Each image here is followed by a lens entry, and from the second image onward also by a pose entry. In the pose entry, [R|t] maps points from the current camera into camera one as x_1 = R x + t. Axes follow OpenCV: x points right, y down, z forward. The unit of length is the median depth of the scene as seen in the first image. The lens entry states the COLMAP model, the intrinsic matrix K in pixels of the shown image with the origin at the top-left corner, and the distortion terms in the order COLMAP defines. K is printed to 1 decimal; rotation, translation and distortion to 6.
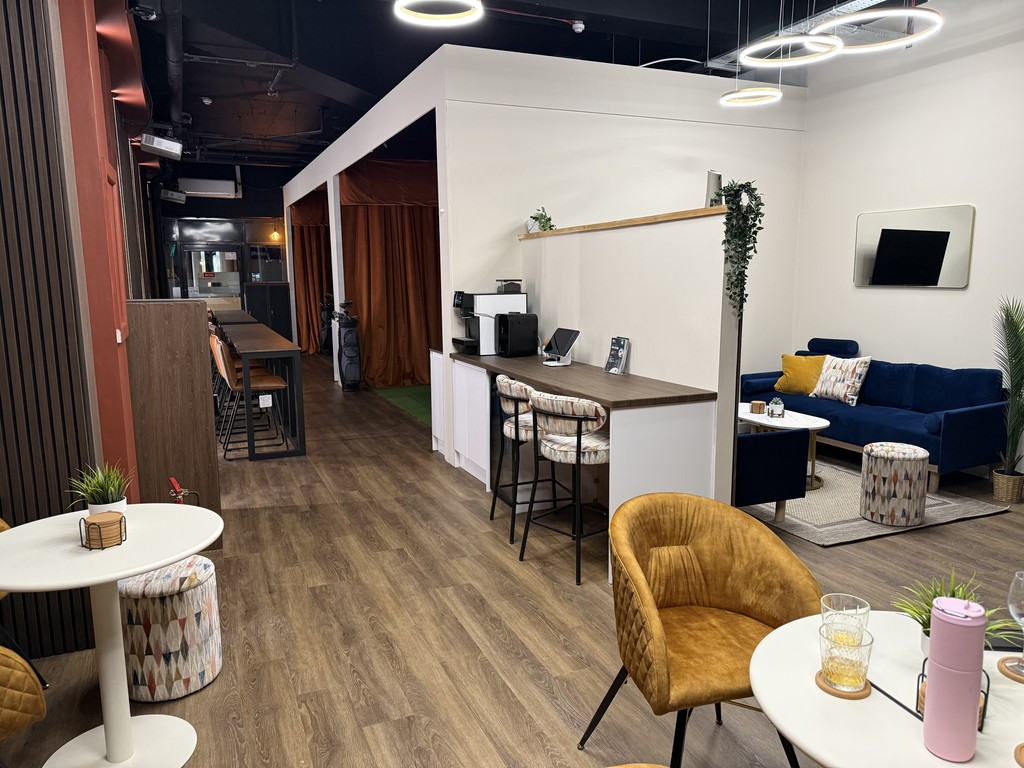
lens RADIAL K [[724.1, 0, 508.1], [0, 724.1, 386.1], [0, 0, 1]] dist [-0.001639, -0.000117]
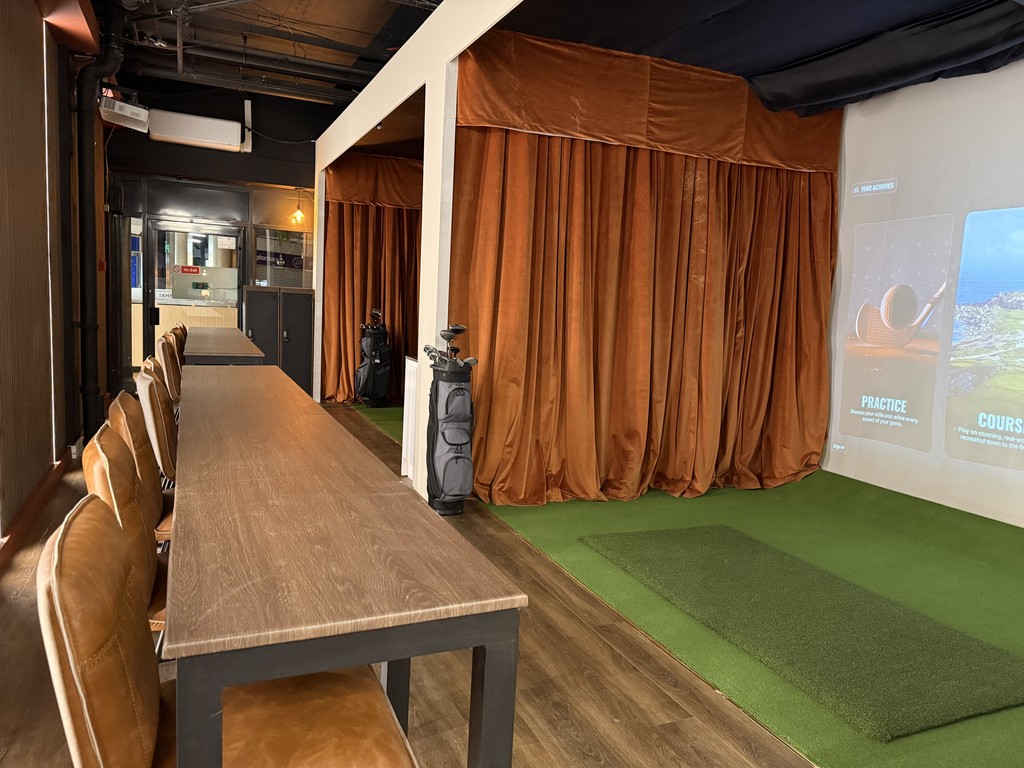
lens RADIAL K [[724.1, 0, 516.1], [0, 724.1, 381.6], [0, 0, 1]] dist [-0.001639, -0.000117]
pose [[0.998163, 0.059231, 0.012773, -0.148479], [-0.058555, 0.997126, -0.048064, -0.047968], [-0.015583, 0.047227, 0.998763, 0.418893]]
